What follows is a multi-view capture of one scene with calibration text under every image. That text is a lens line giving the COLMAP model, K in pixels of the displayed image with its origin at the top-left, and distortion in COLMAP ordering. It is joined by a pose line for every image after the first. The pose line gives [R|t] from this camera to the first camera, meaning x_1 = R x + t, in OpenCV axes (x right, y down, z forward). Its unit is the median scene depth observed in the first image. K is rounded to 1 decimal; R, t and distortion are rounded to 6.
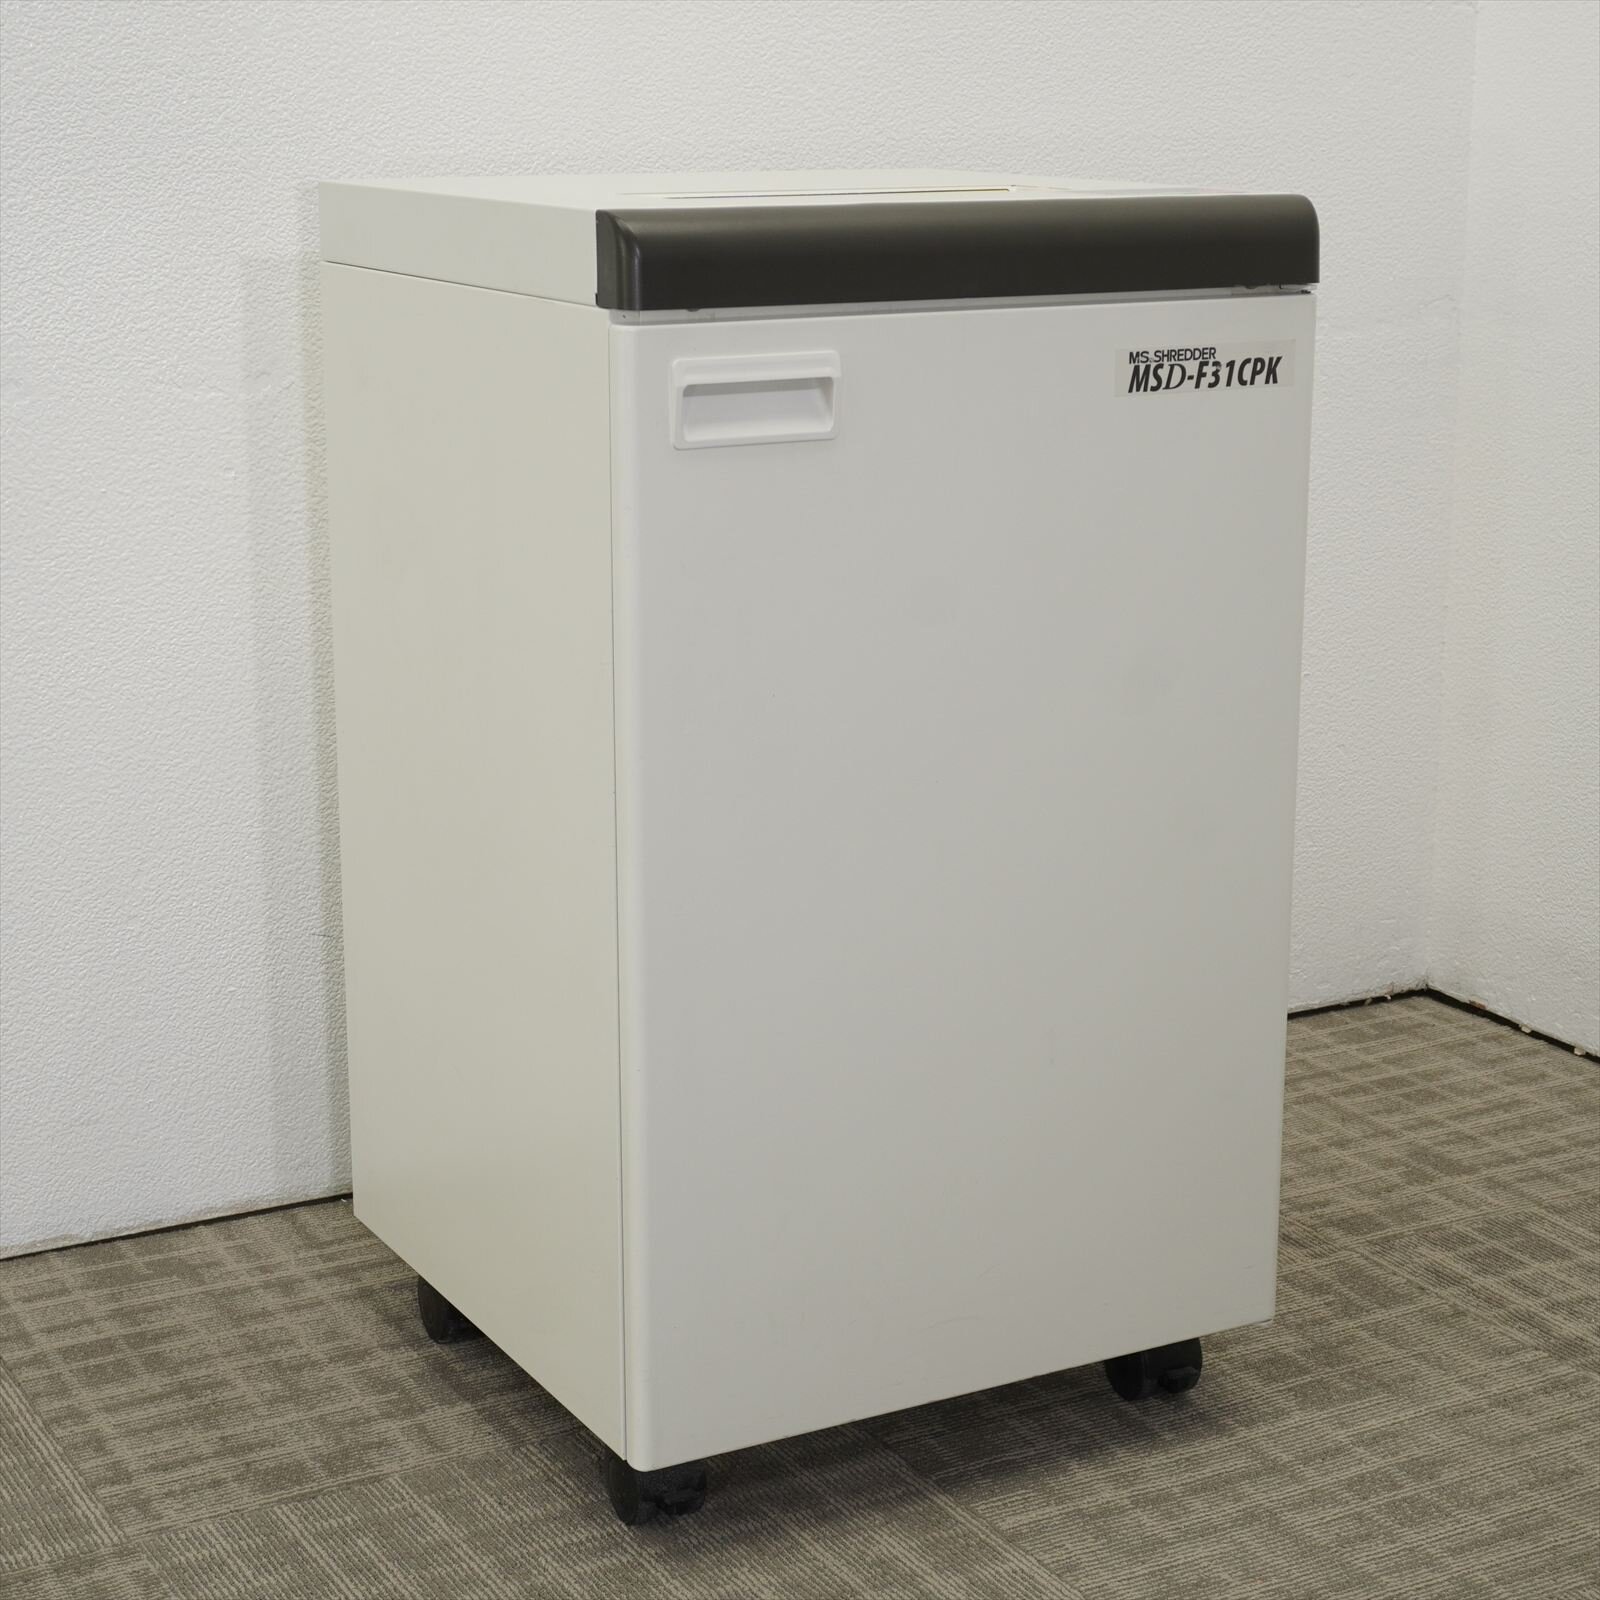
lens RADIAL K [[3036.9, 0, 799.7], [0, 3036.9, 795.7], [0, 0, 1]] dist [-0.001935, 0.000000]
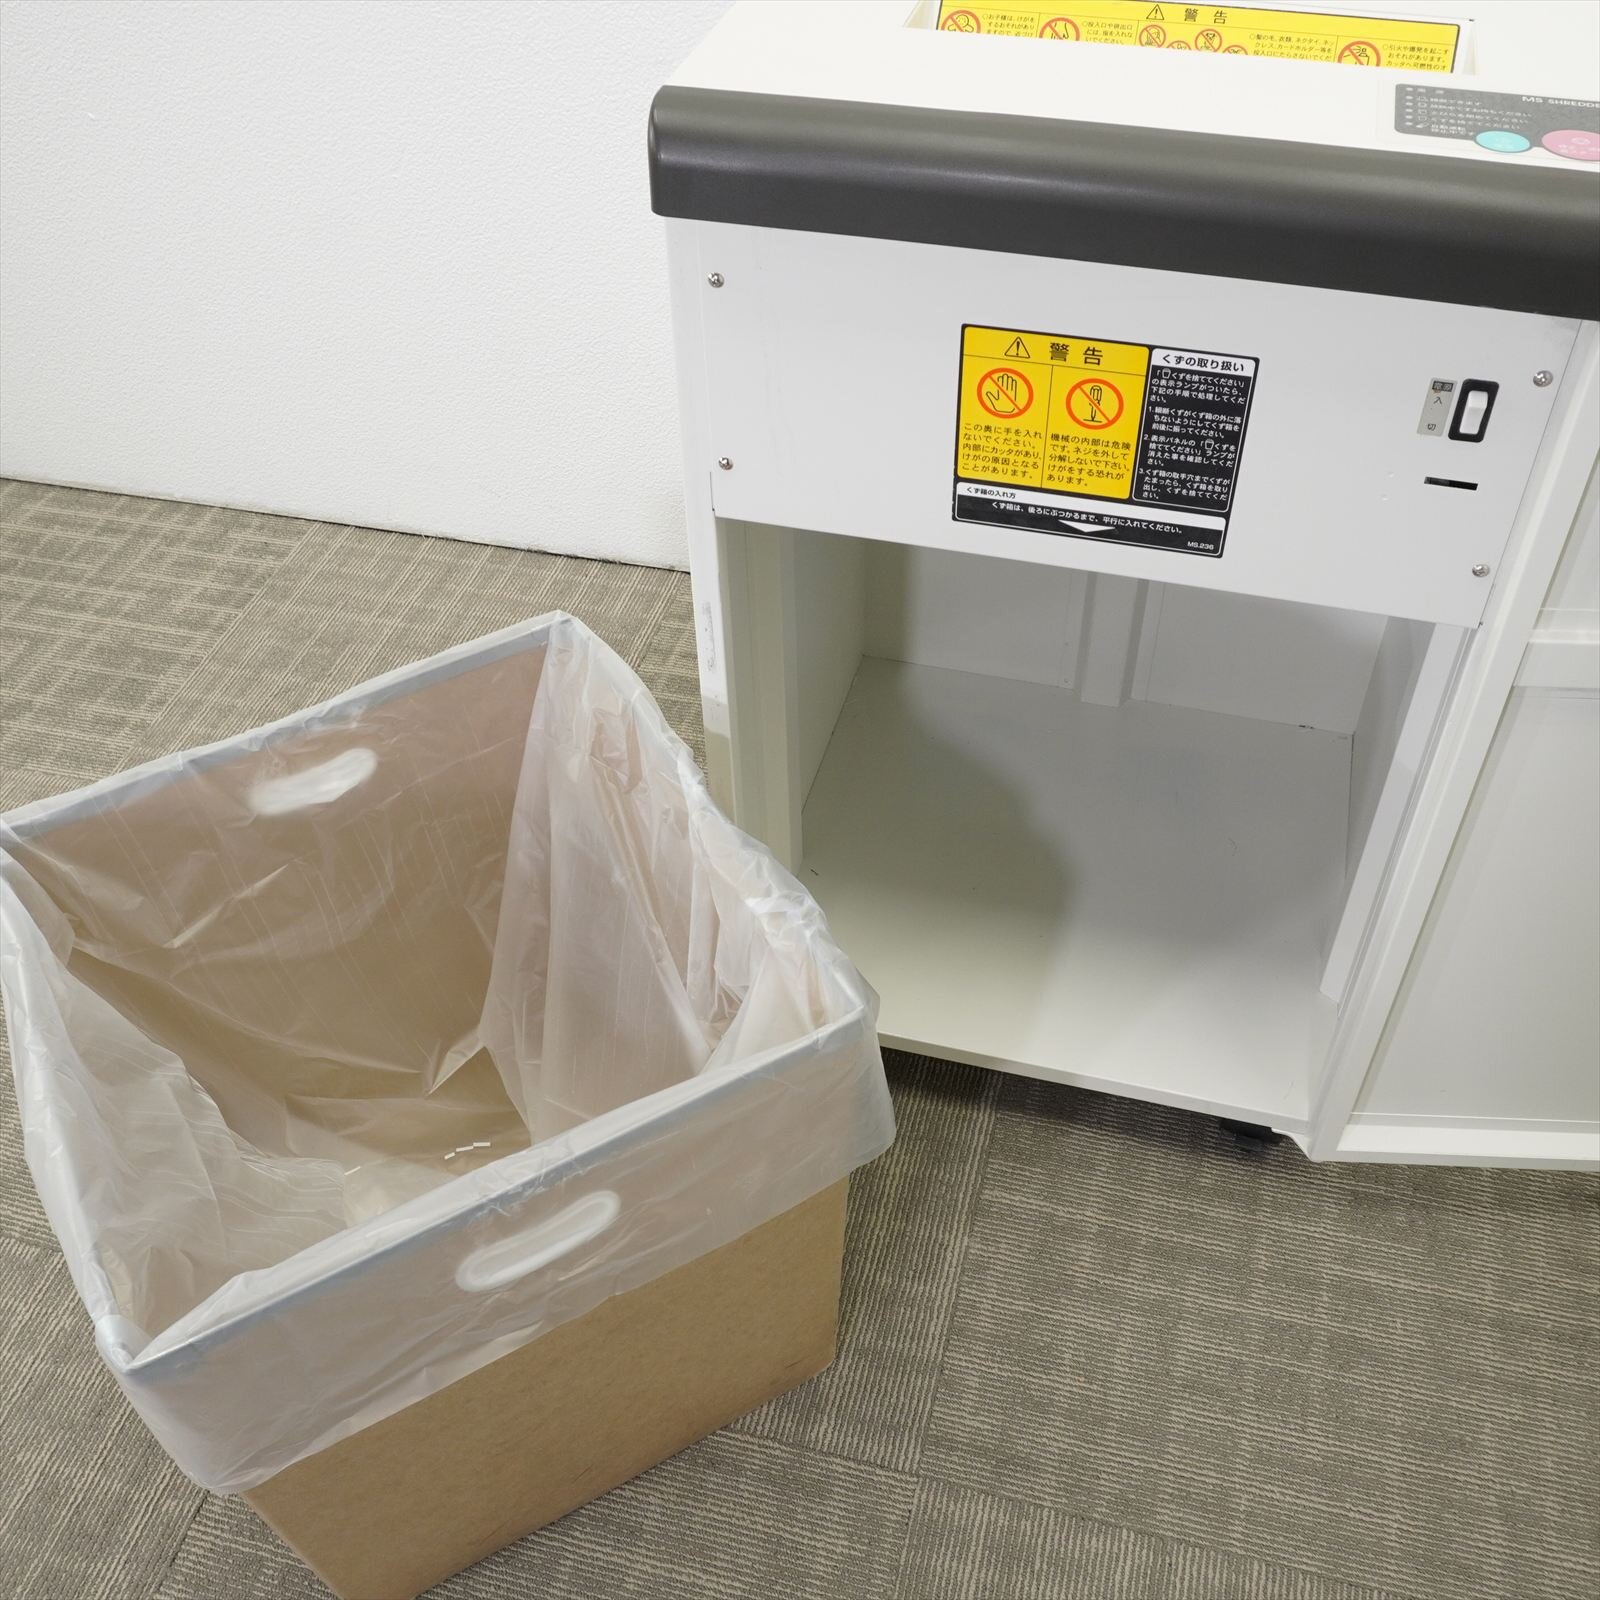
lens RADIAL K [[1619.4, 0, 800.4], [0, 1619.4, 804.6], [0, 0, 1]] dist [-0.033551, 0.000000]
pose [[0.715240, 0.476549, -0.511207, 0.275672], [-0.144687, 0.816588, 0.558793, -0.254183], [0.683738, -0.325706, 0.653007, 0.555710]]
